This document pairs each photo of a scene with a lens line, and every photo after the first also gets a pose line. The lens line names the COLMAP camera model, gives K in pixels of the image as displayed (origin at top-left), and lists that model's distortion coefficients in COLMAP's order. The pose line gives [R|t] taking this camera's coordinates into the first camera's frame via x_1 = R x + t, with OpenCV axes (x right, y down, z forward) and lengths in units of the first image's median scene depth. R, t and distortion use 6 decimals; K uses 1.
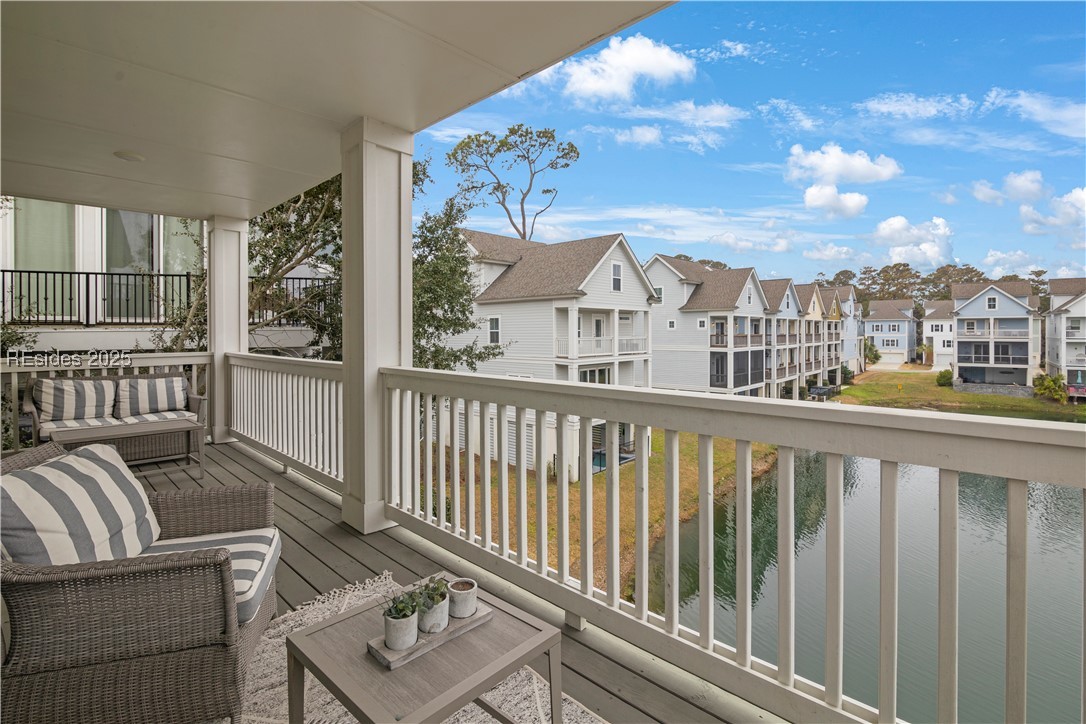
lens RADIAL K [[506.9, 0, 543.5], [0, 506.9, 333.7], [0, 0, 1]] dist [-0.014137, -0.000632]
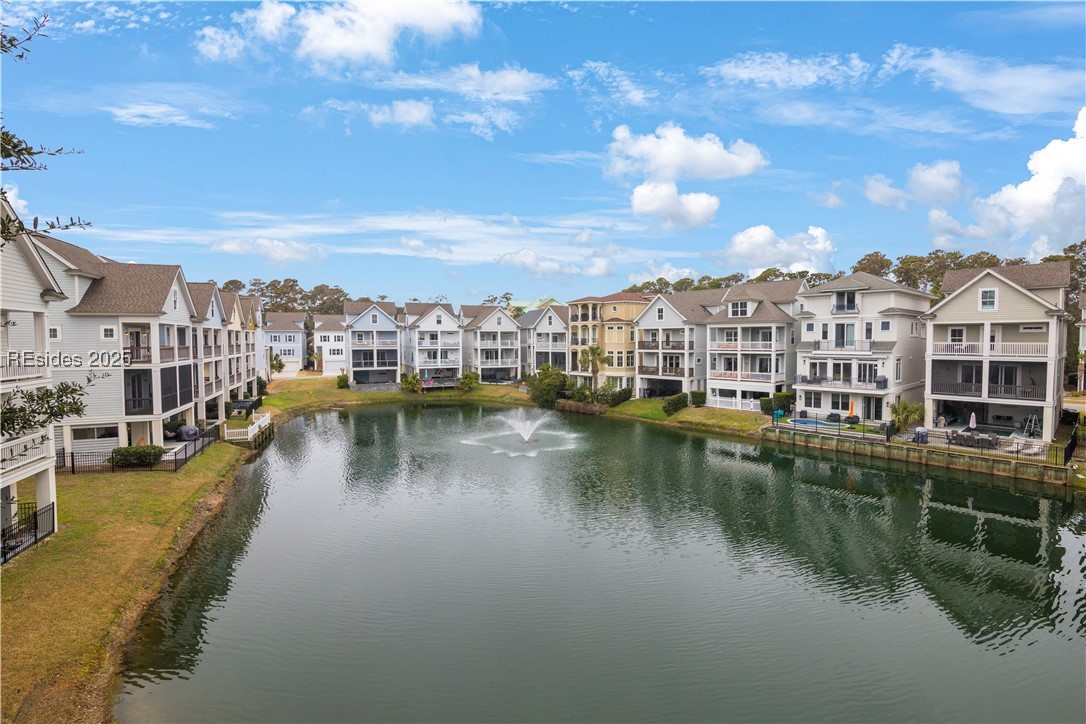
lens RADIAL K [[500.6, 0, 547.5], [0, 500.6, 358.2], [0, 0, 1]] dist [-0.015917, 0.000179]
pose [[0.437258, -0.033803, 0.898701, -0.038868], [0.008452, 0.999404, 0.033479, -0.000675], [-0.899296, -0.007043, 0.437283, 0.067261]]
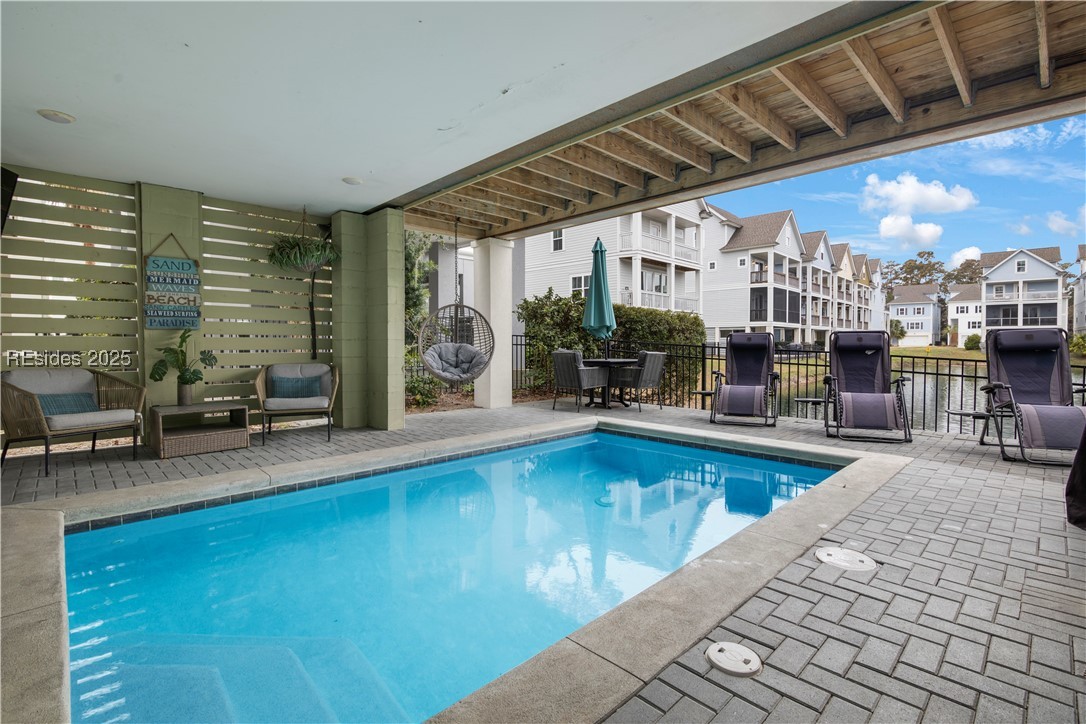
lens RADIAL K [[500.6, 0, 547.5], [0, 500.6, 358.2], [0, 0, 1]] dist [-0.015917, 0.000179]
pose [[0.999671, -0.000327, -0.025635, -0.042003], [0.000956, 0.999699, 0.024512, 0.101082], [0.025619, -0.024529, 0.999371, -0.030691]]
